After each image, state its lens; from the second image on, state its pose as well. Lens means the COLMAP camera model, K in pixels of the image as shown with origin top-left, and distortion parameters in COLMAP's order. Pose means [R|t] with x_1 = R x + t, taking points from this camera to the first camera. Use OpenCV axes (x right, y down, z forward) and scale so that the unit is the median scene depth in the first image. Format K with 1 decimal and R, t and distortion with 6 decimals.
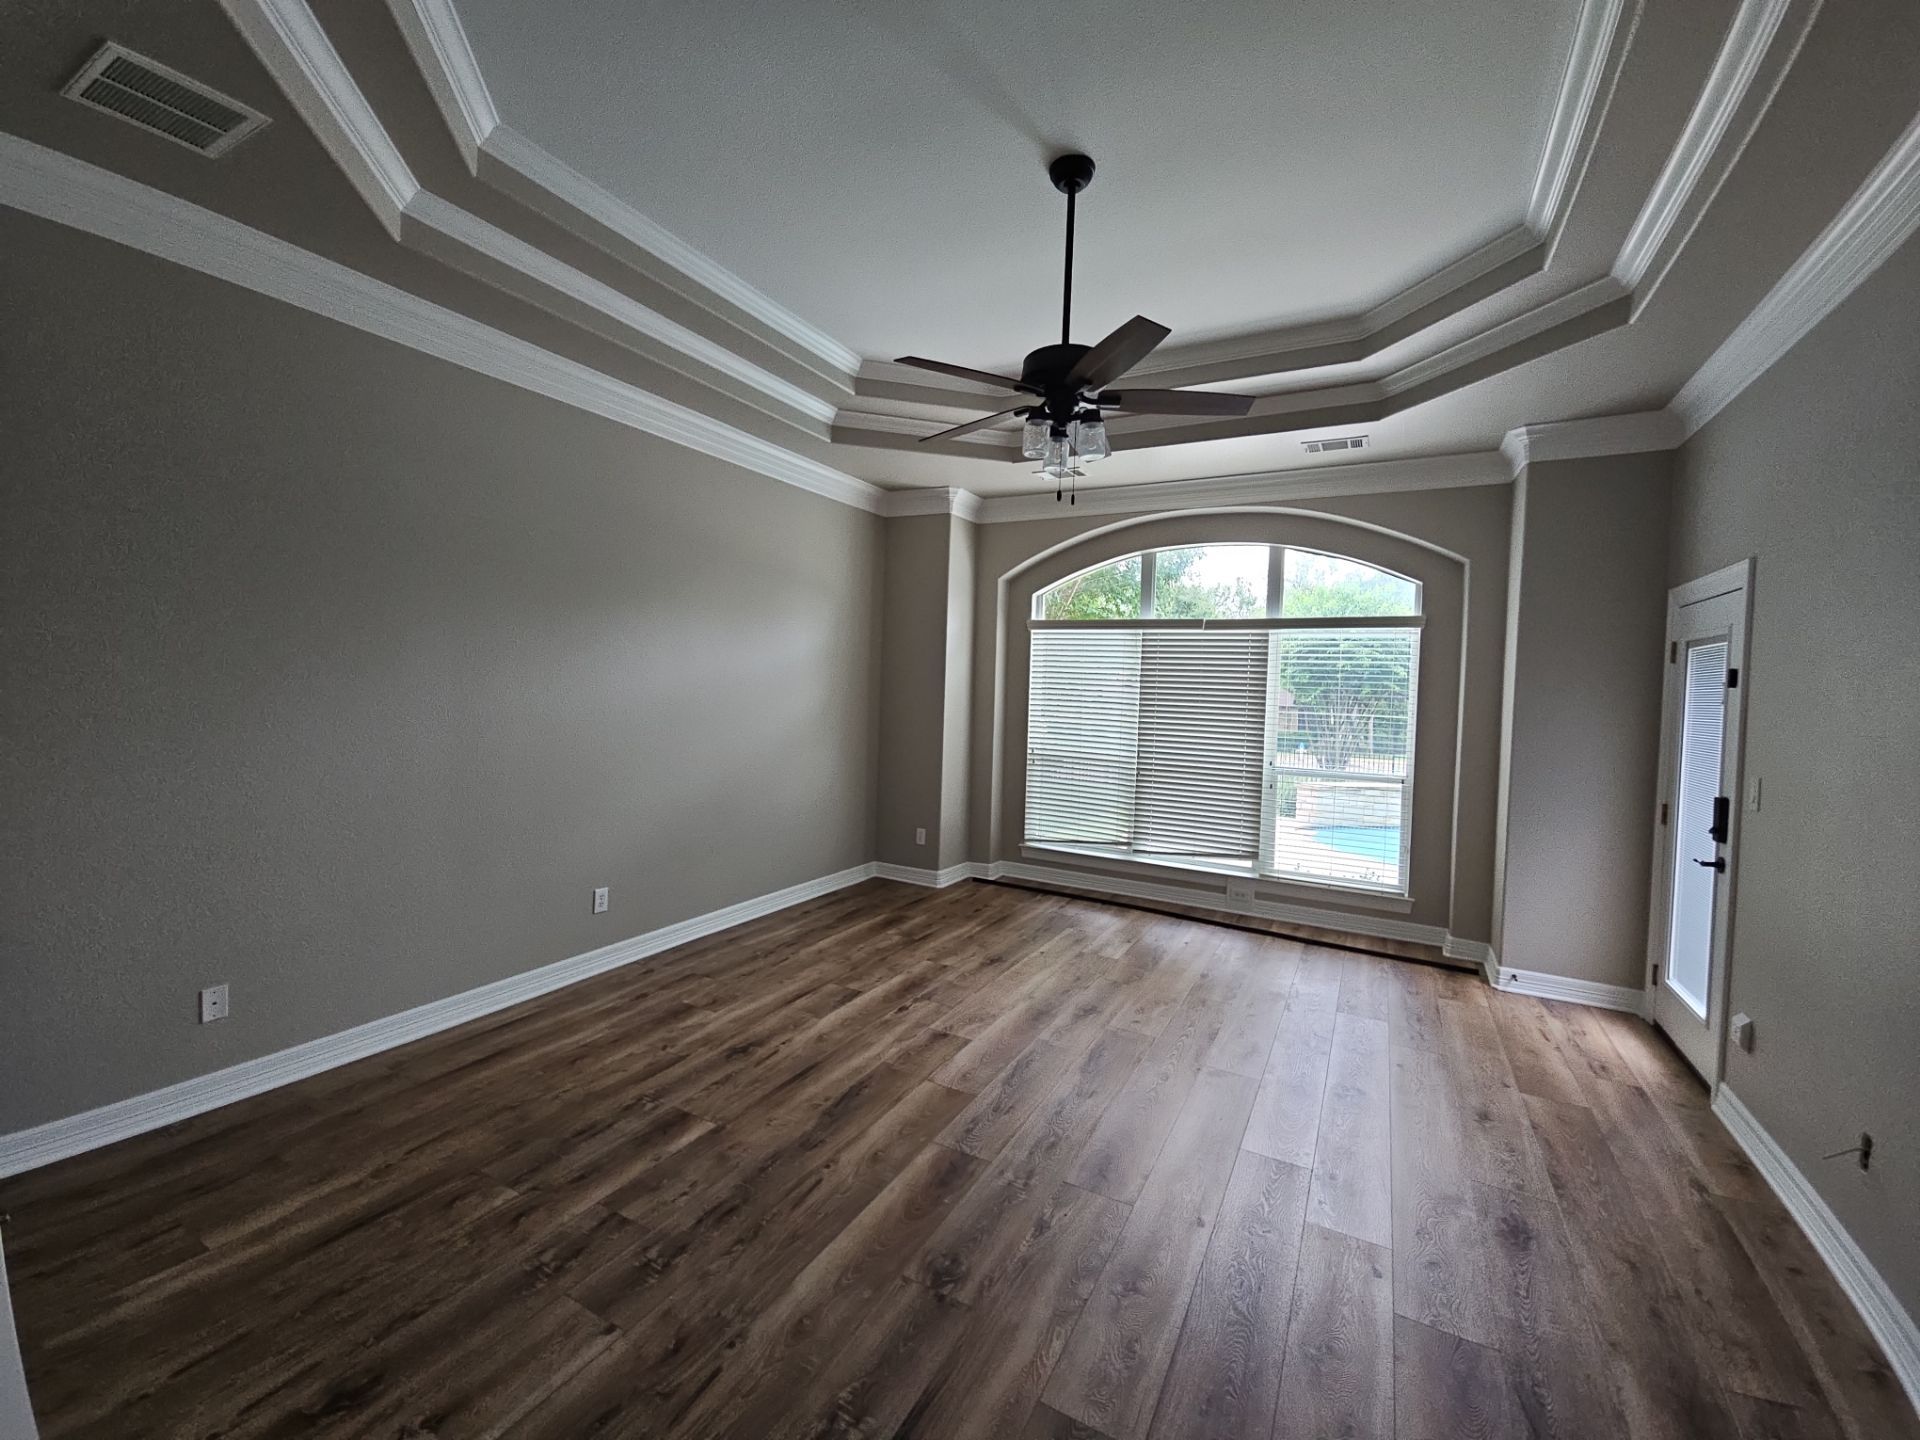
lens RADIAL K [[781.9, 0, 954.9], [0, 781.9, 706.5], [0, 0, 1]] dist [0.013300, -0.011386]
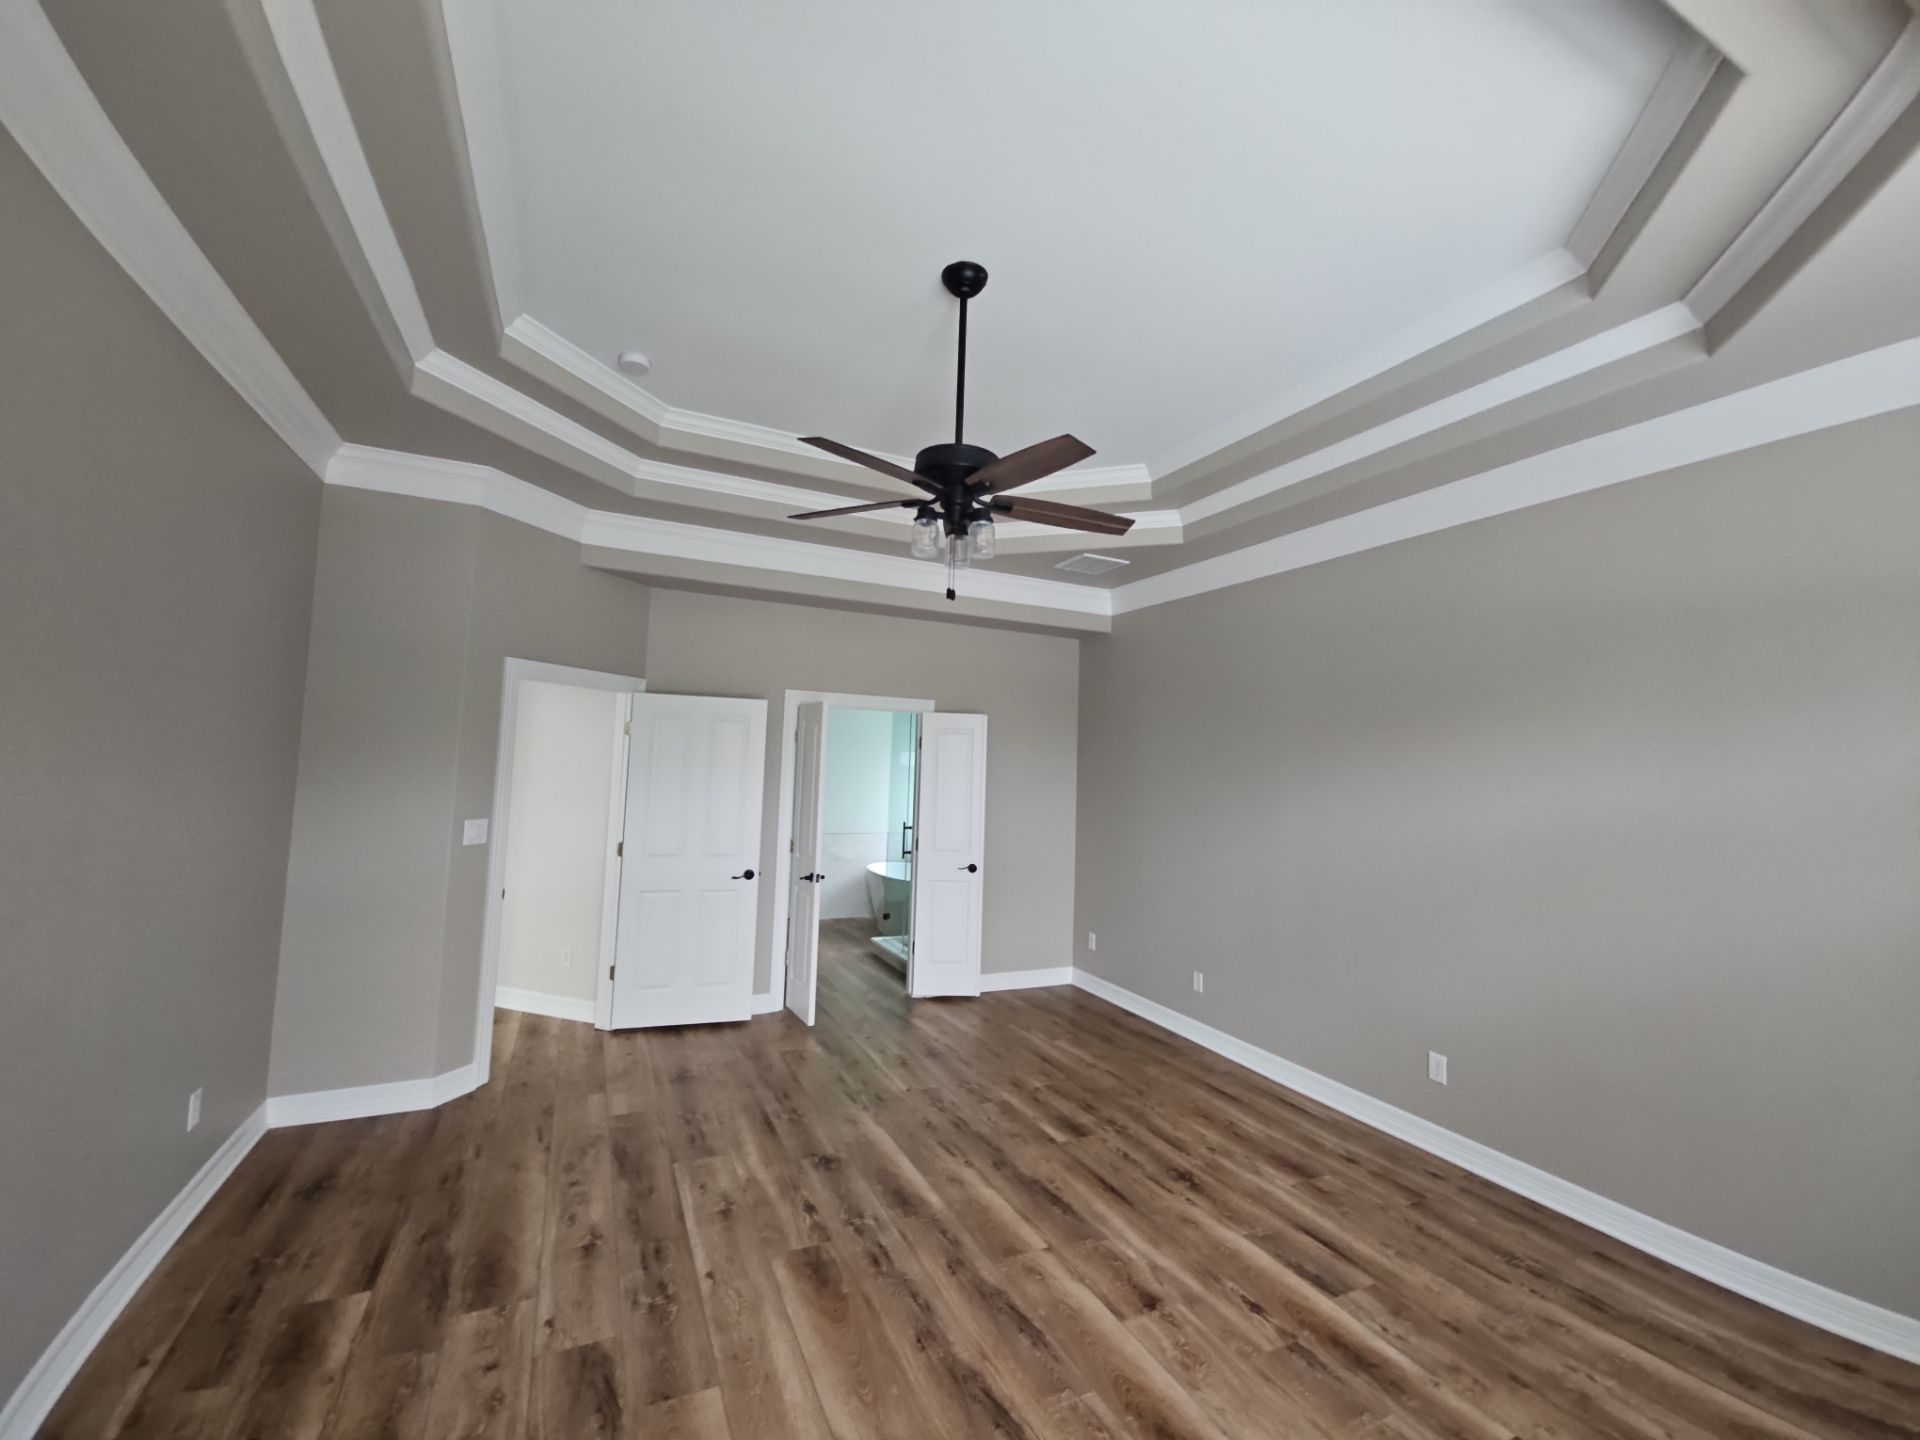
lens RADIAL K [[781.9, 0, 954.9], [0, 781.9, 706.5], [0, 0, 1]] dist [0.013300, -0.011386]
pose [[-0.590516, -0.118548, -0.798271, 0.721567], [-0.076802, 0.992918, -0.090640, -0.036908], [0.803363, 0.007784, -0.595438, 1.286383]]
